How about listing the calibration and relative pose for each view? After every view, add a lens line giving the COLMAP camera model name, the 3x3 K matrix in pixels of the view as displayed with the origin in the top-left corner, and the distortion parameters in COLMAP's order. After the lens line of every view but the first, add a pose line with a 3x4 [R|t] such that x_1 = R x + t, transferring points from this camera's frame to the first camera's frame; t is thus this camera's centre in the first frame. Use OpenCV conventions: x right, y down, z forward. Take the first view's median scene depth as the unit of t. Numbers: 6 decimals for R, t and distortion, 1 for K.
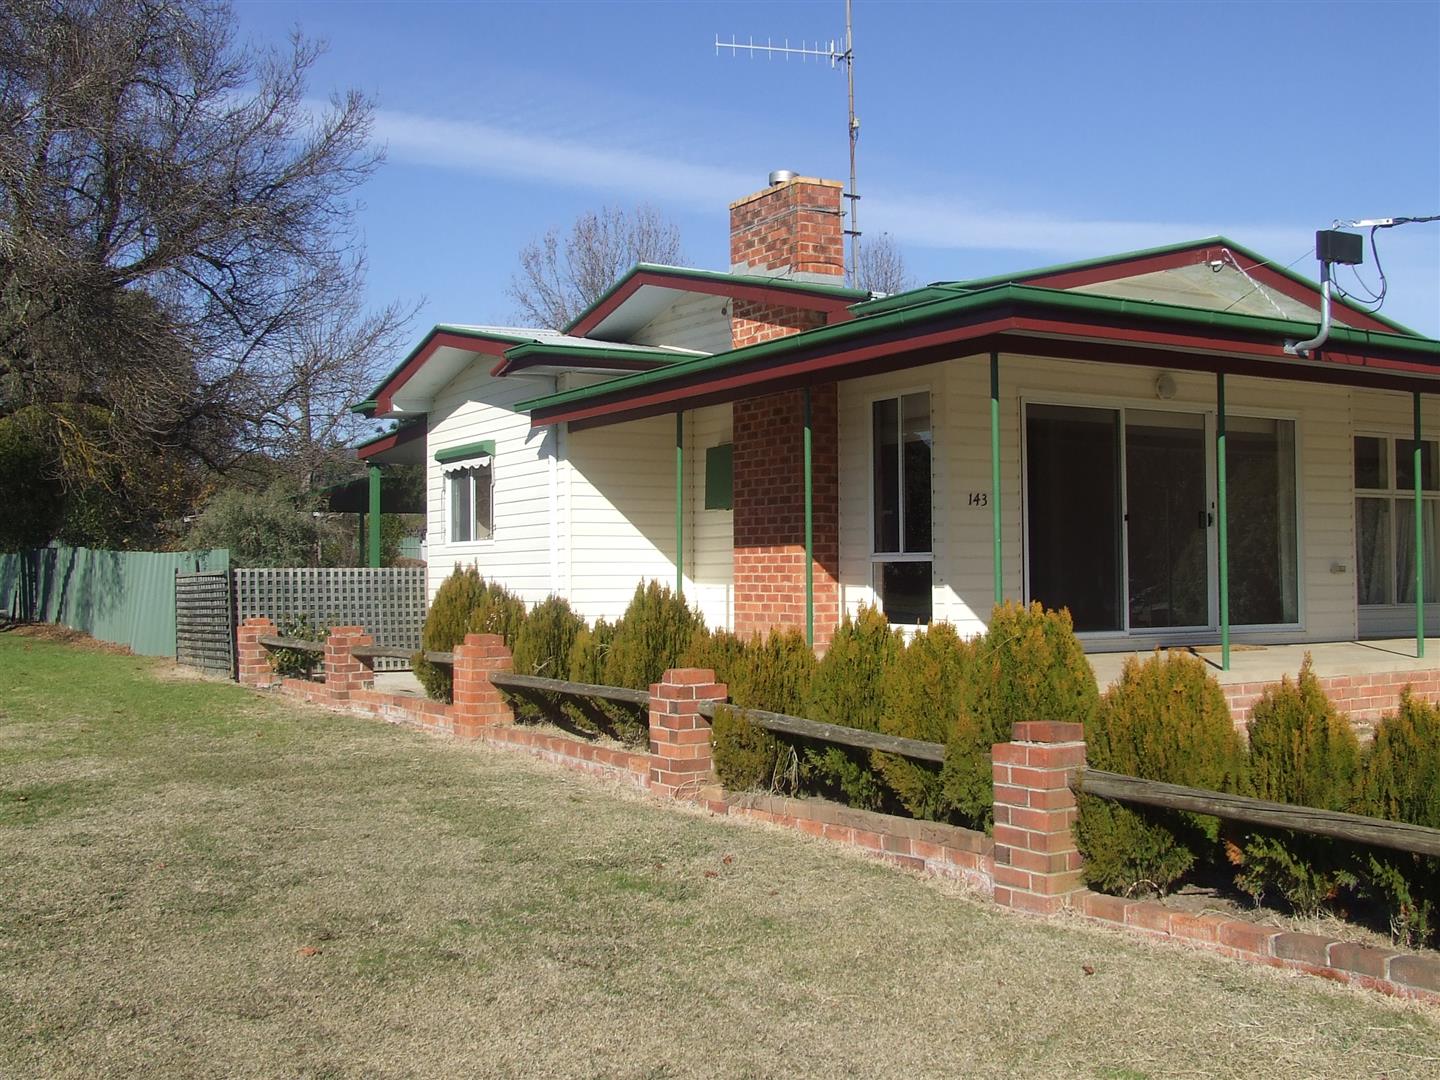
lens RADIAL K [[1579.0, 0, 720.0], [0, 1579.0, 540.0], [0, 0, 1]] dist [-0.051088, -0.011933]
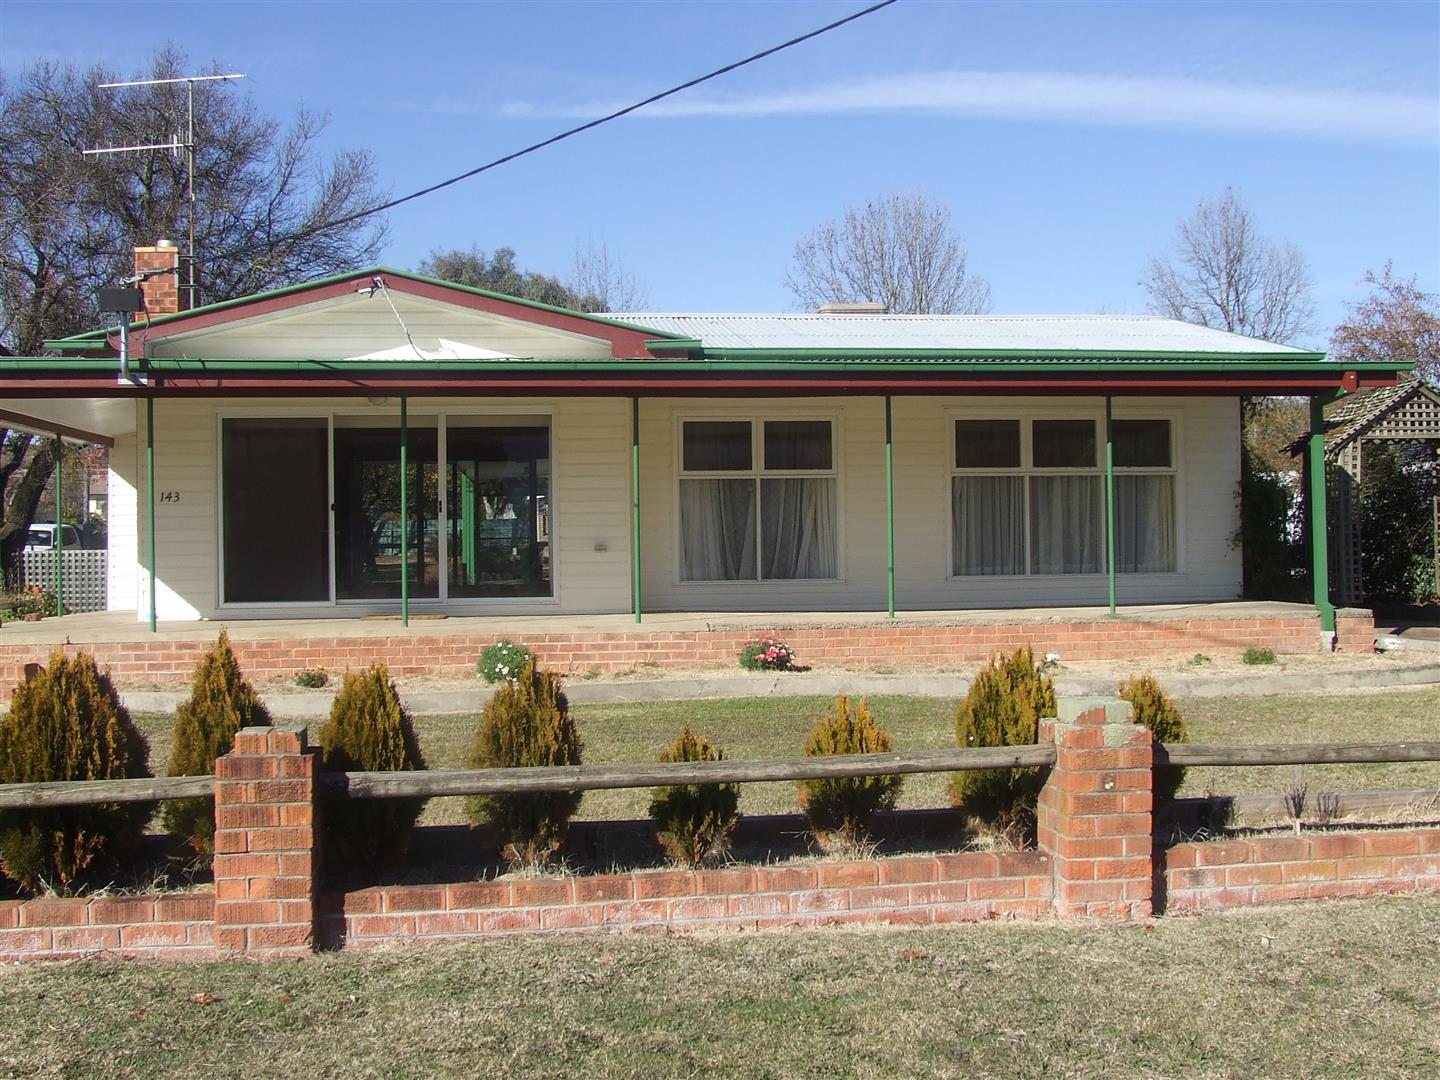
lens RADIAL K [[1597.6, 0, 720.0], [0, 1597.6, 540.0], [0, 0, 1]] dist [-0.009704, -0.007139]
pose [[0.909939, -0.005150, -0.414711, 0.985698], [0.011257, 0.999861, 0.012285, -0.001158], [0.414590, -0.015847, 0.909870, 0.012386]]
